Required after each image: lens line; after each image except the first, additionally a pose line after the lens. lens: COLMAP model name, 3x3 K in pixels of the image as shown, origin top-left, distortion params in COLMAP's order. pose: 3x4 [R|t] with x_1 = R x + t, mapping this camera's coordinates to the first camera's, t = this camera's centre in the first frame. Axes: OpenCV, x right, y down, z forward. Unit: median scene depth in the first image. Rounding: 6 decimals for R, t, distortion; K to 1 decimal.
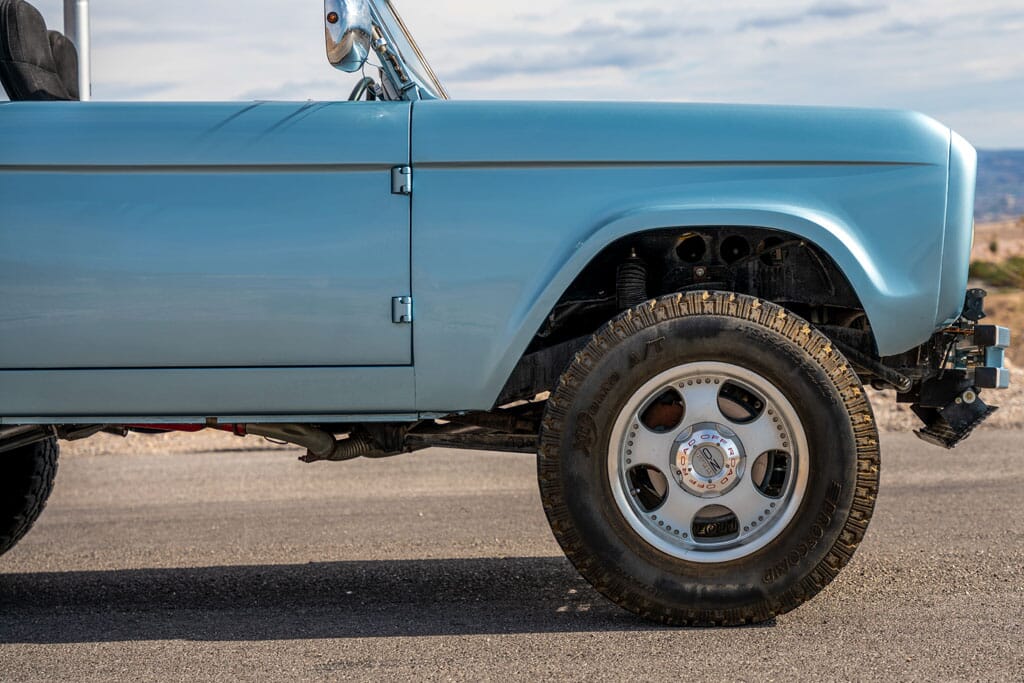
lens RADIAL K [[2919.9, 0, 561.8], [0, 2919.9, 332.6], [0, 0, 1]] dist [0.584324, 0.000000]
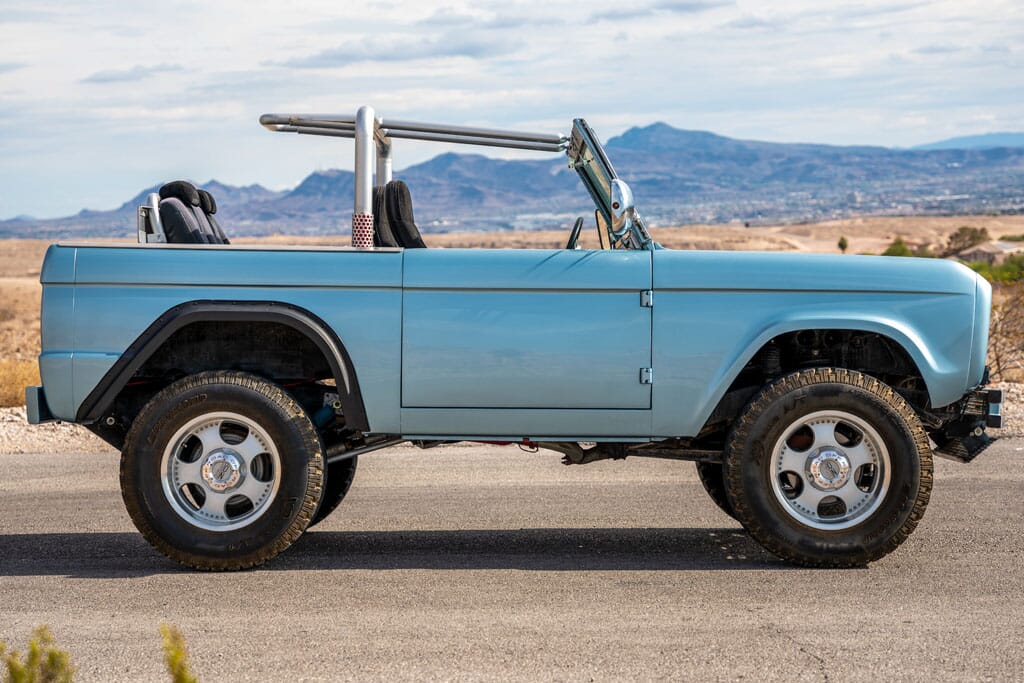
lens RADIAL K [[2919.9, 0, 516.9], [0, 2919.9, 336.1], [0, 0, 1]] dist [0.584324, 0.000000]
pose [[0.999202, 0.014928, 0.037035, -0.190694], [-0.015126, 0.999873, 0.005070, -0.037955], [-0.036955, -0.005626, 0.999301, -0.668901]]
